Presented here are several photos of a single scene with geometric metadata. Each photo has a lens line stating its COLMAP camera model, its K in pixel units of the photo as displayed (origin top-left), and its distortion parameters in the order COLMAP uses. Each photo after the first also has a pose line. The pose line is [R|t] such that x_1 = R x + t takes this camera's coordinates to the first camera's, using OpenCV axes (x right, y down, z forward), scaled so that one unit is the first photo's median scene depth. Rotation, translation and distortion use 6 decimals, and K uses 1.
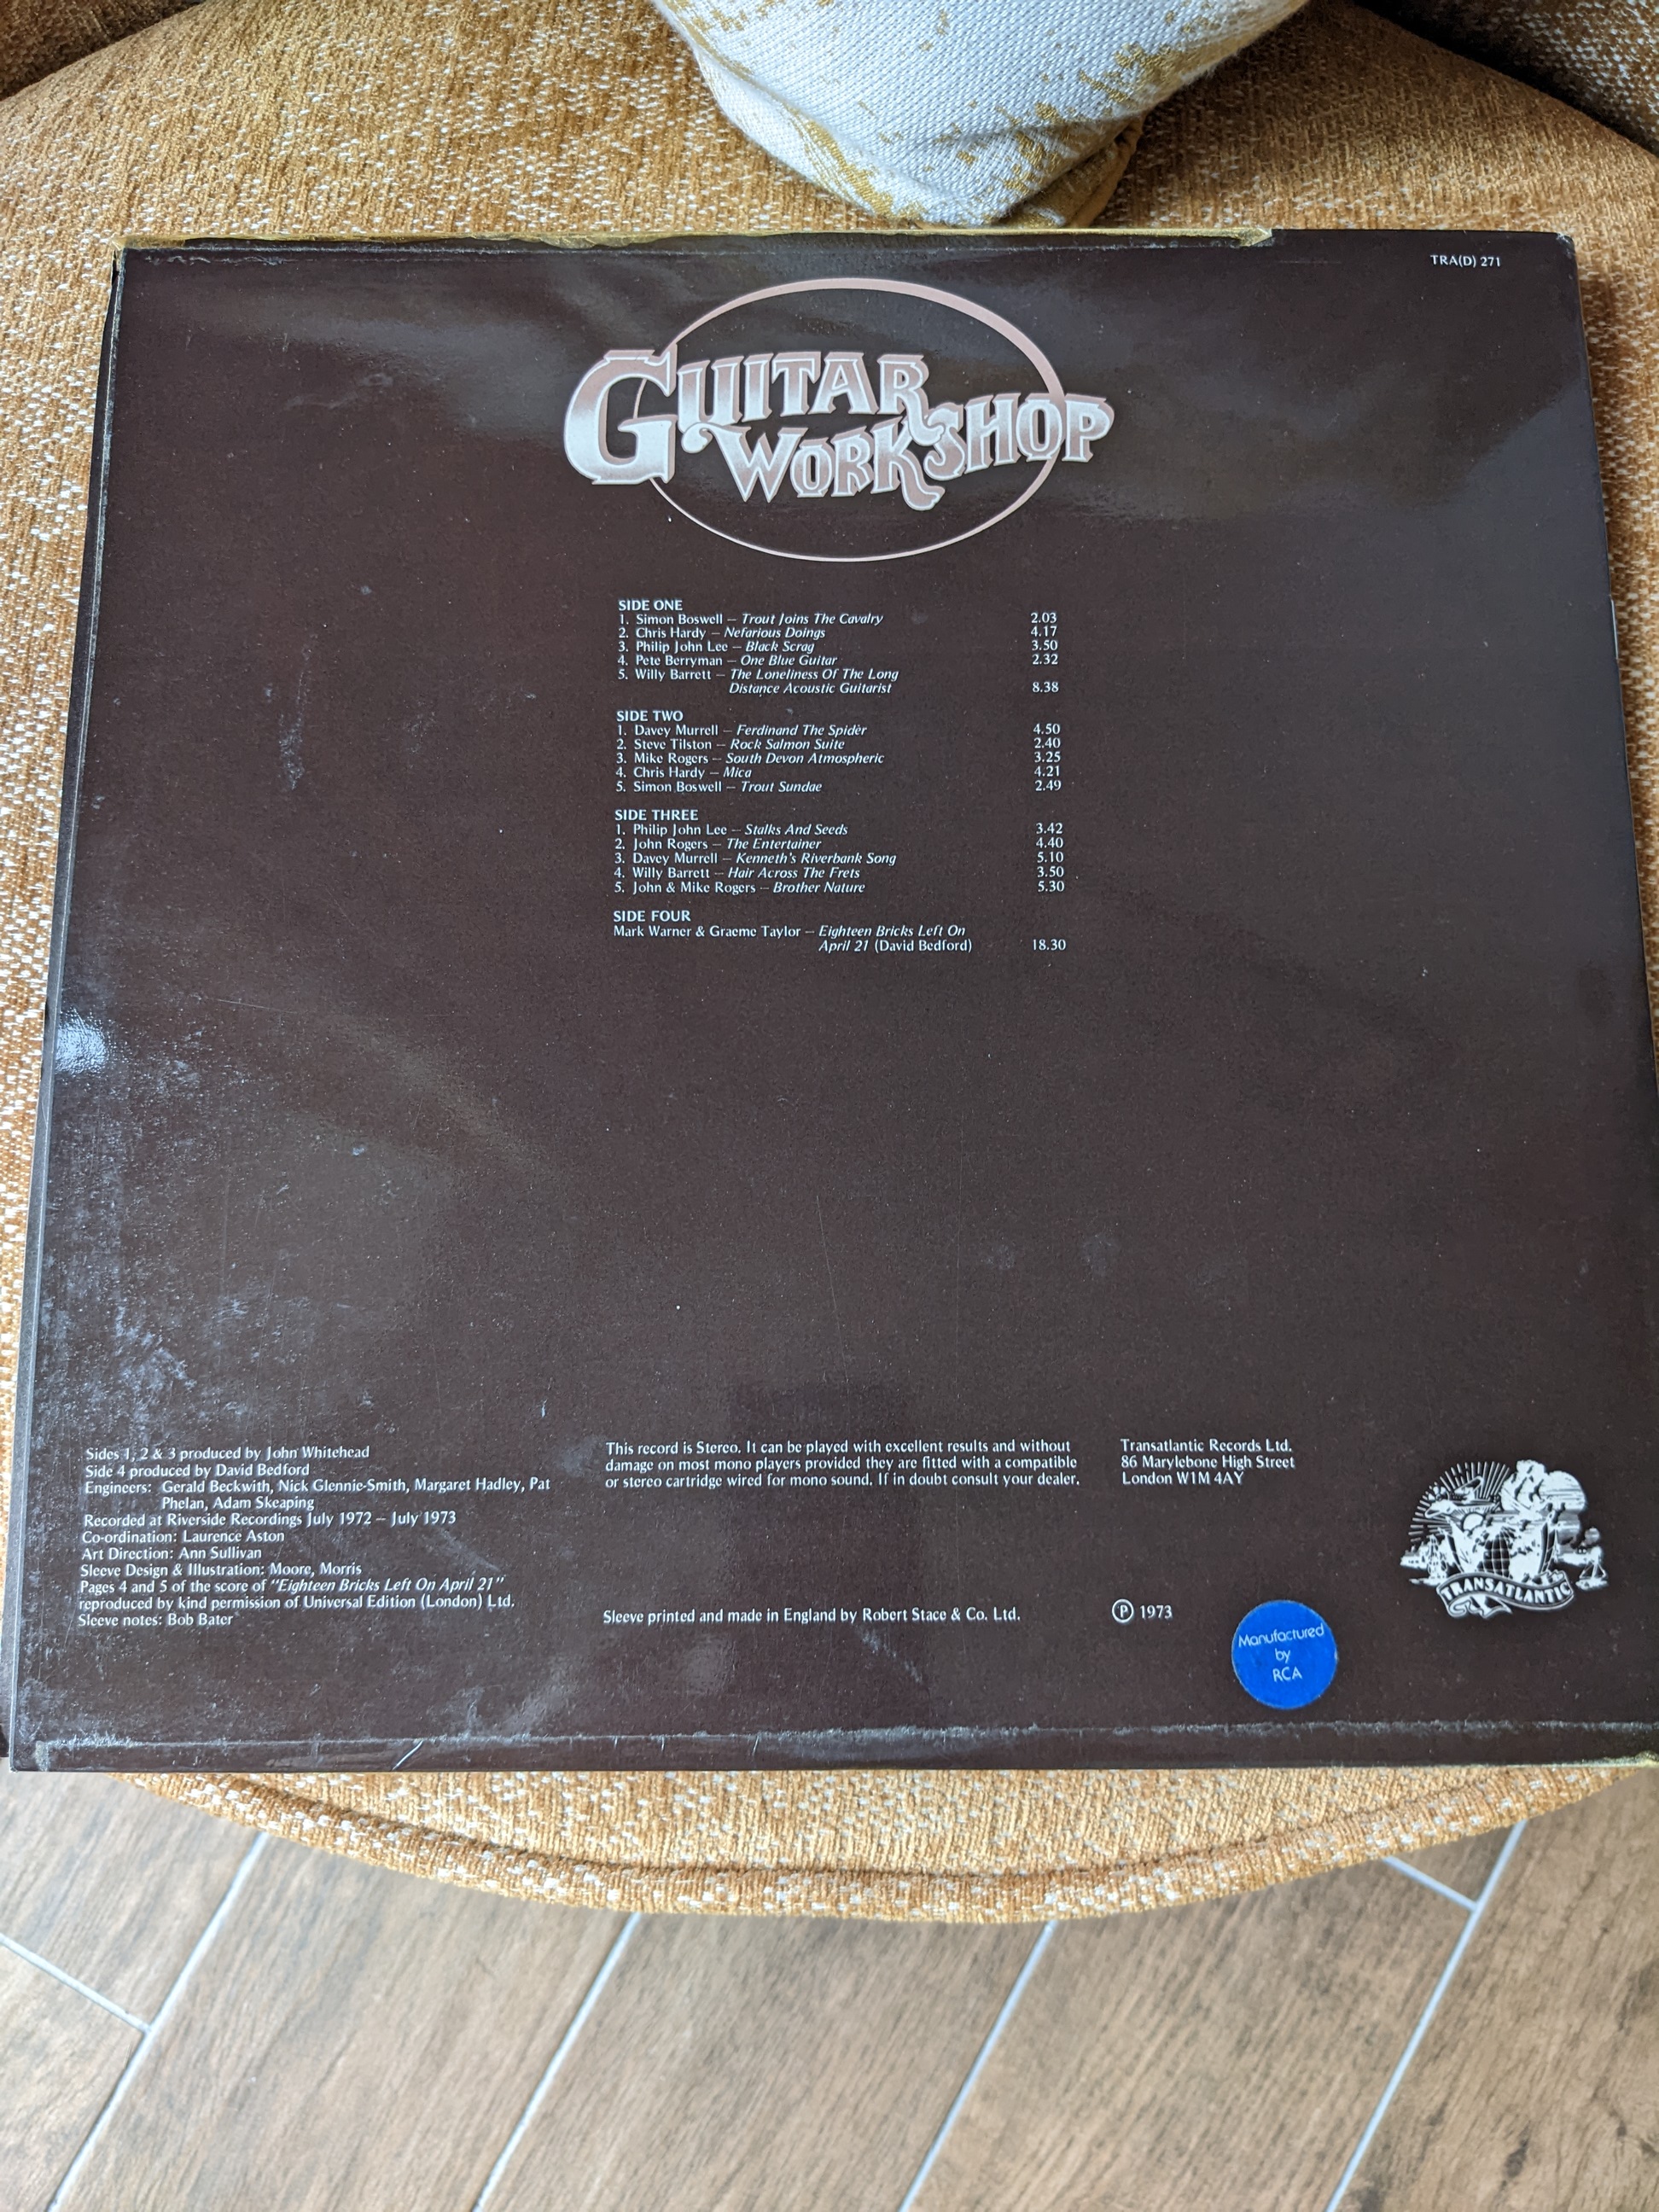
lens RADIAL K [[1785.6, 0, 837.7], [0, 1785.6, 1113.9], [0, 0, 1]] dist [-0.003982, -0.047828]
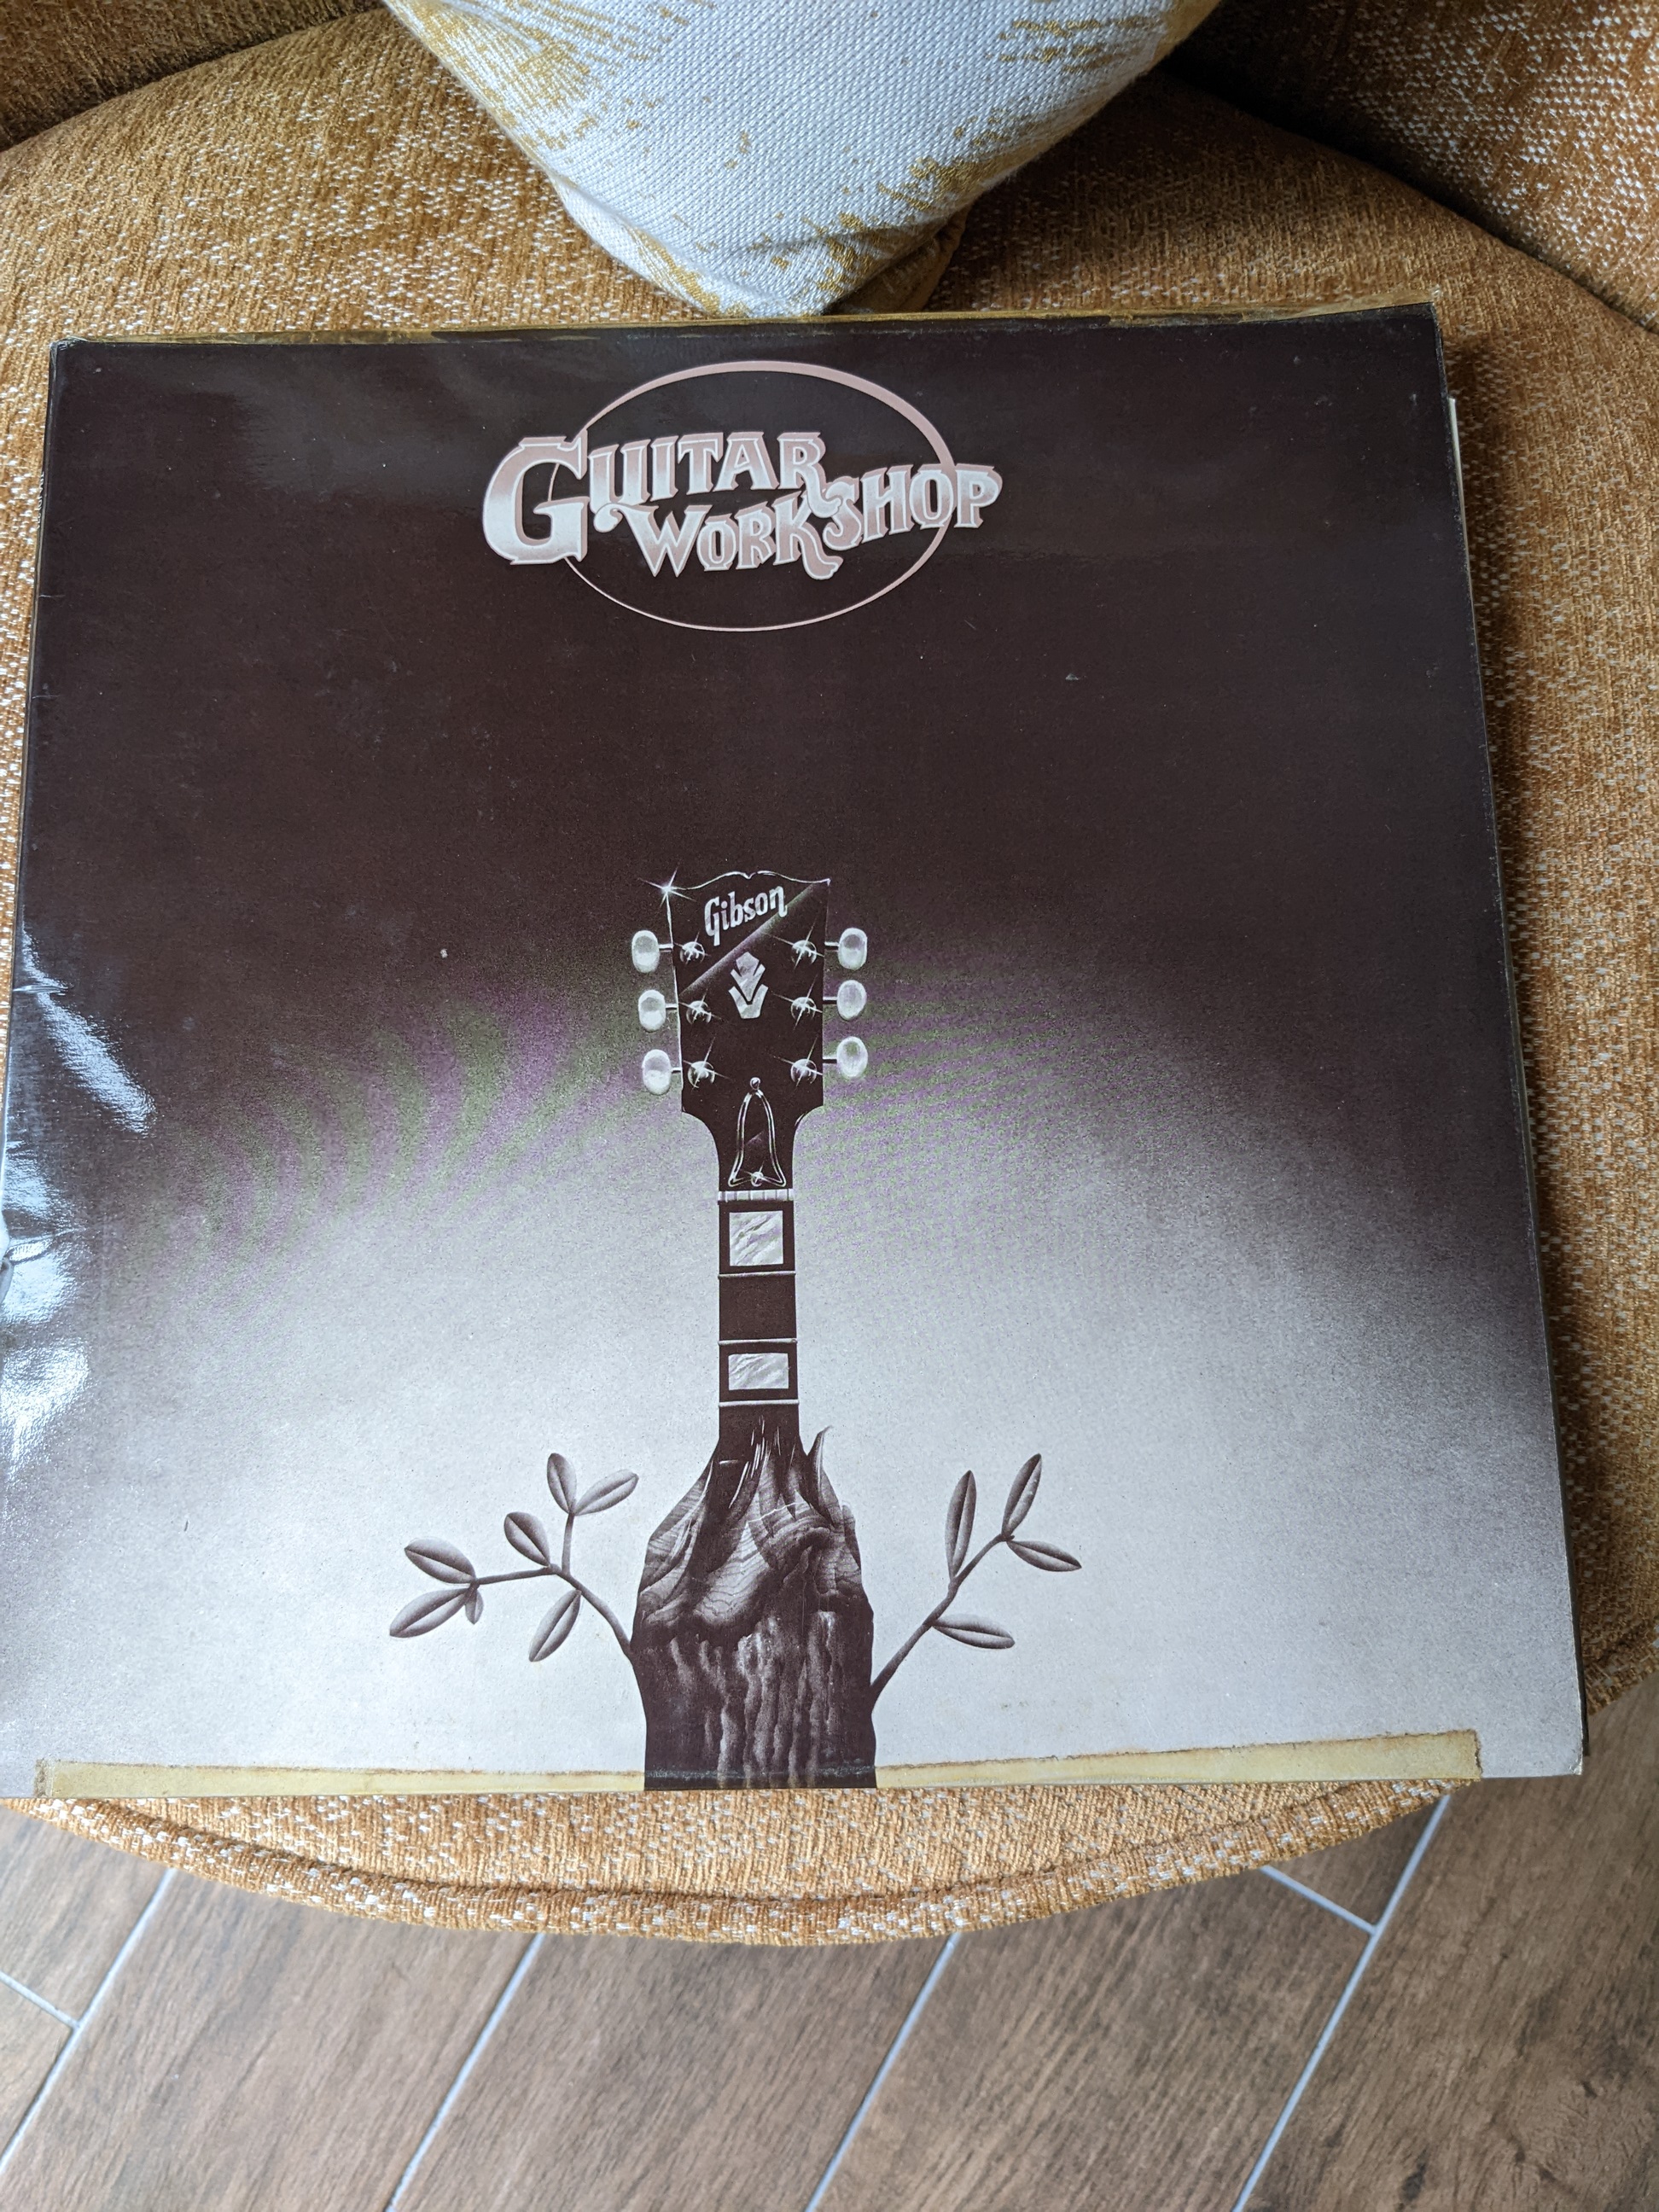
lens RADIAL K [[1814.9, 0, 848.1], [0, 1814.9, 1070.9], [0, 0, 1]] dist [0.003790, -0.058543]
pose [[0.999477, 0.000925, -0.032309, 0.134472], [-0.001336, 0.999918, -0.012701, -0.040883], [0.032295, 0.012738, 0.999397, -0.062204]]
